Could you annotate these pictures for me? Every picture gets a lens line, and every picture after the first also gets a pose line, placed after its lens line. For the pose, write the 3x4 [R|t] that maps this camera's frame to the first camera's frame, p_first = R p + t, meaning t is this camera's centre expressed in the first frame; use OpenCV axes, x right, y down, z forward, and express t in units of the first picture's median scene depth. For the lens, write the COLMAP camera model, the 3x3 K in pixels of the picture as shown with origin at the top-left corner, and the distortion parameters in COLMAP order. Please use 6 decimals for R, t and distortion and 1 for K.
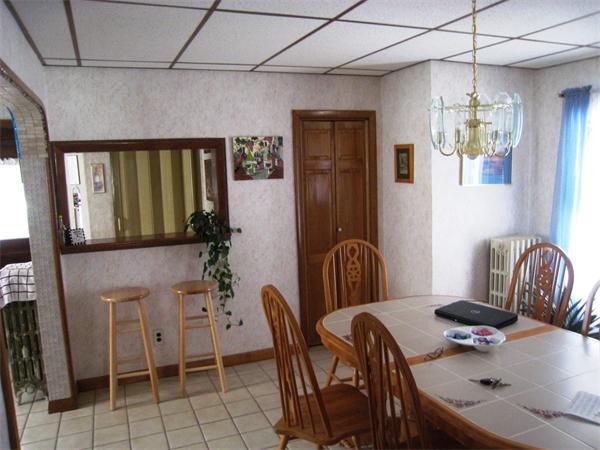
lens RADIAL K [[496.9, 0, 306.5], [0, 496.9, 233.6], [0, 0, 1]] dist [-0.150381, 0.127003]
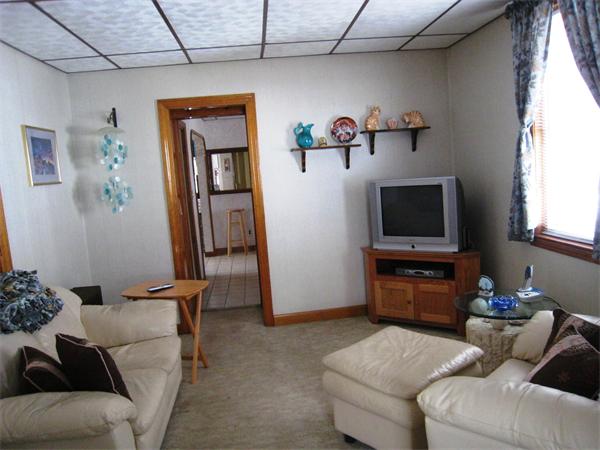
lens RADIAL K [[496.9, 0, 306.5], [0, 496.9, 233.6], [0, 0, 1]] dist [-0.150381, 0.127003]
pose [[0.959649, 0.001011, -0.281198, 0.672043], [0.002662, 0.999916, 0.012677, 0.208297], [0.281187, -0.012914, 0.959566, -1.287895]]
